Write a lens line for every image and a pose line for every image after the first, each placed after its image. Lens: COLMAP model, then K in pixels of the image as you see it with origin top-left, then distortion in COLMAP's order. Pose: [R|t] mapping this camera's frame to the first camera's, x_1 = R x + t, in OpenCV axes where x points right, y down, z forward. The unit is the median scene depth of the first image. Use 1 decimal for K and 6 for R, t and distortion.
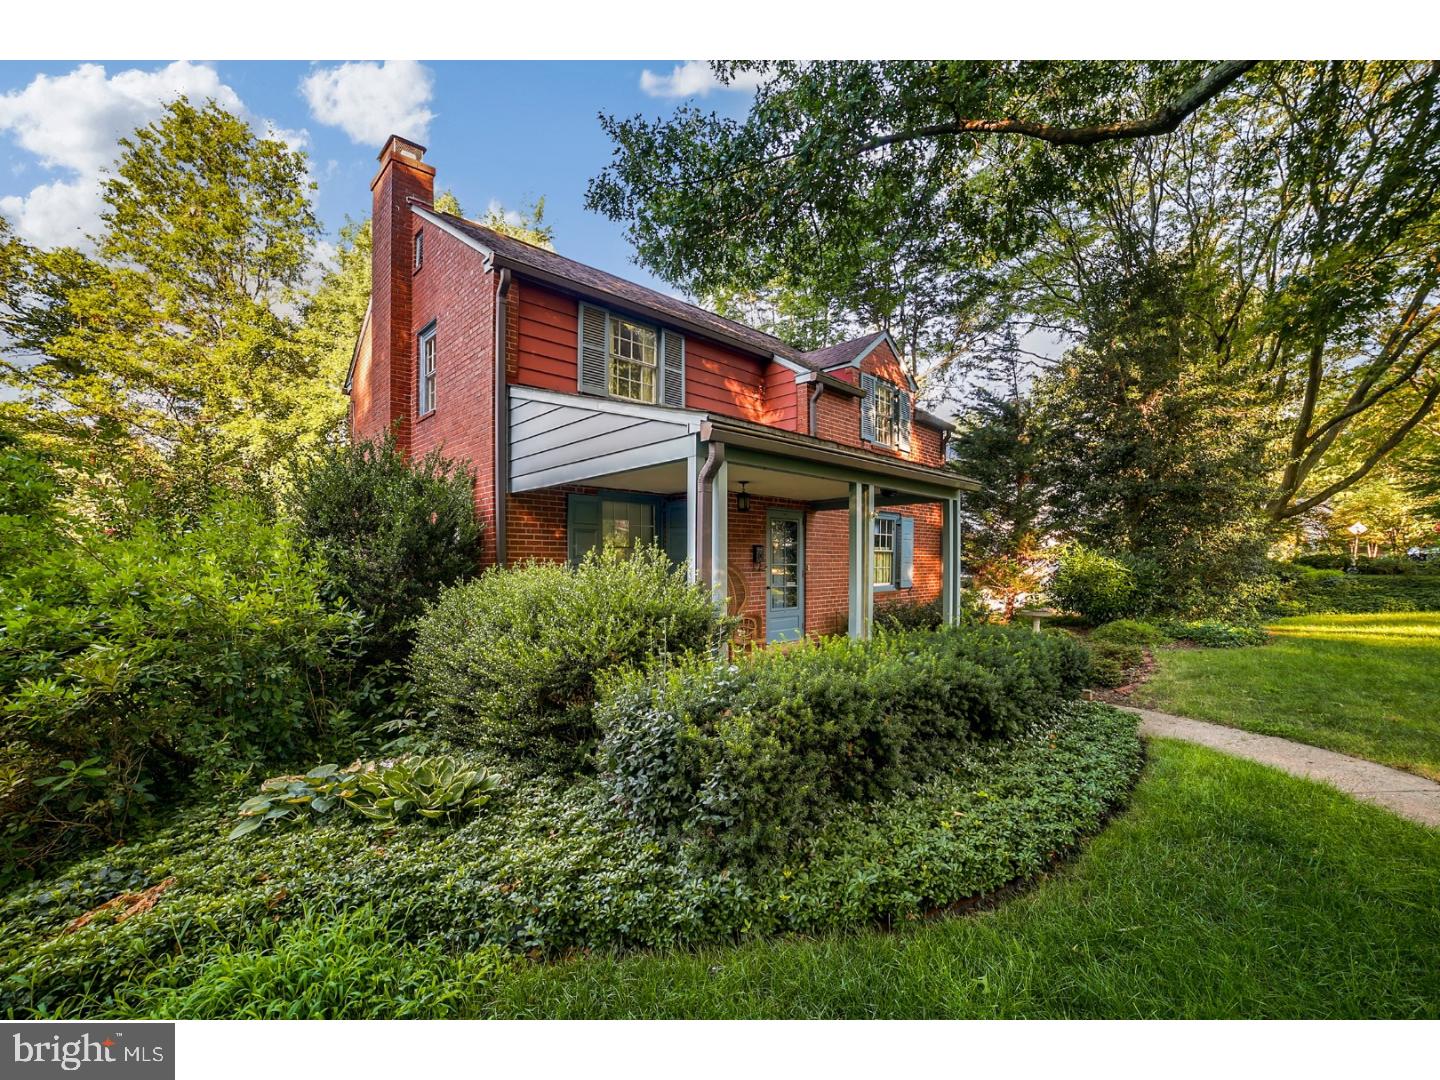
lens RADIAL K [[591.2, 0, 728.1], [0, 591.2, 538.8], [0, 0, 1]] dist [-0.109496, 0.038857]
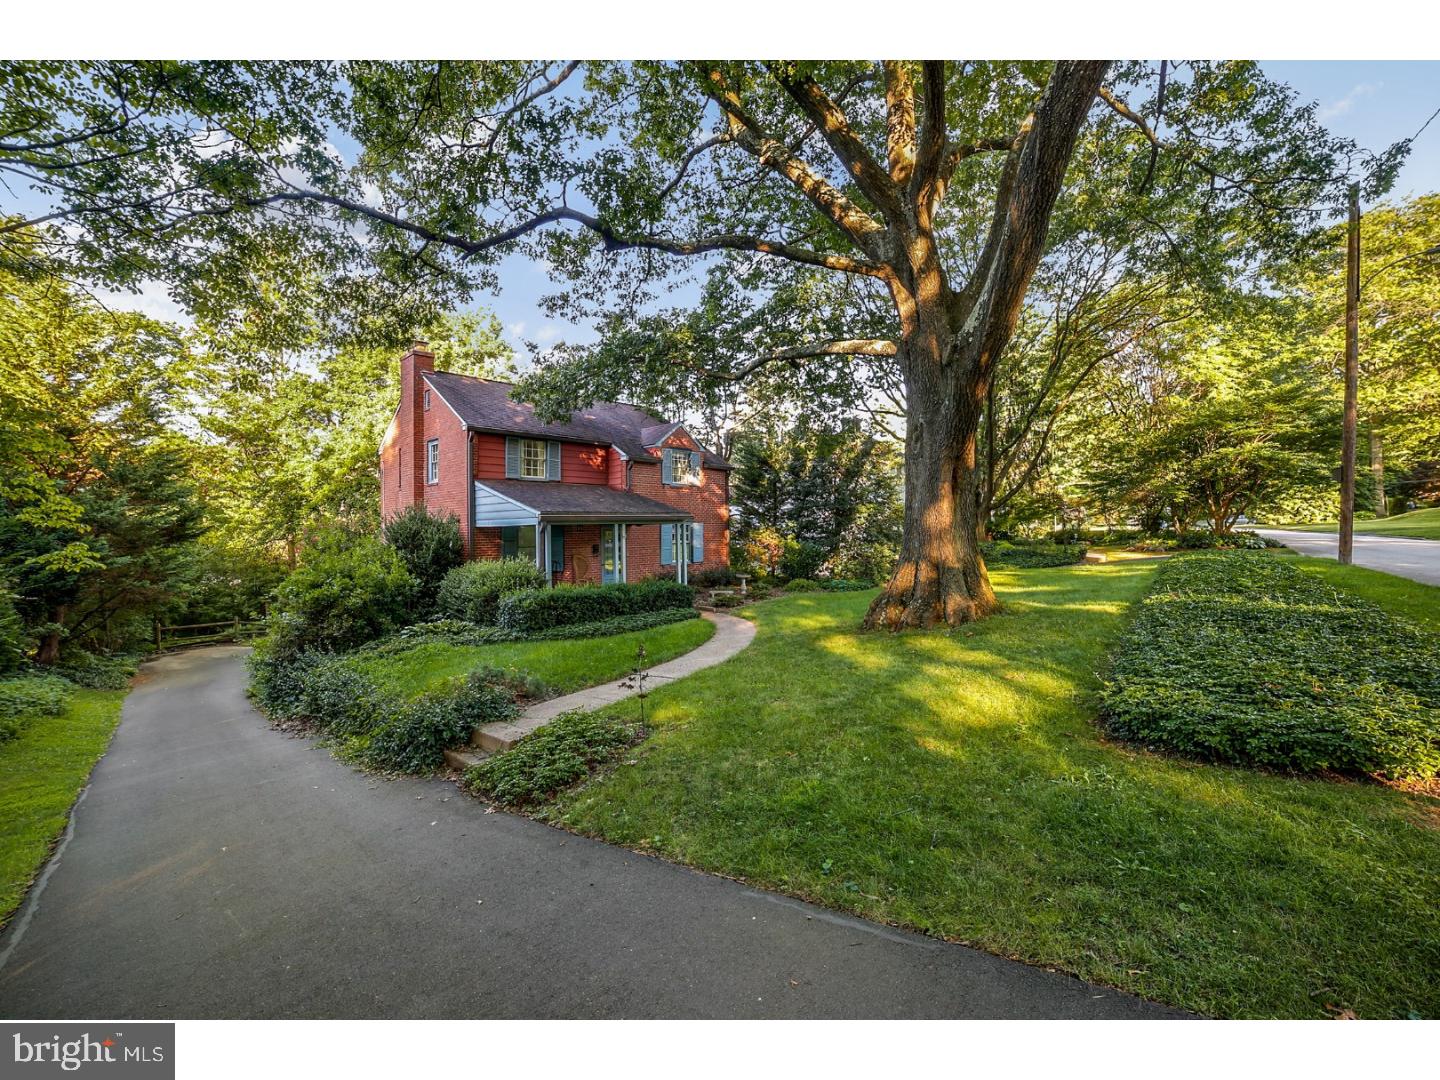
lens RADIAL K [[591.2, 0, 728.1], [0, 591.2, 538.8], [0, 0, 1]] dist [-0.109496, 0.038857]
pose [[0.999142, -0.008633, 0.040510, 0.624822], [0.006889, 0.999051, 0.043008, -0.148734], [-0.040843, -0.042692, 0.998253, -1.574079]]
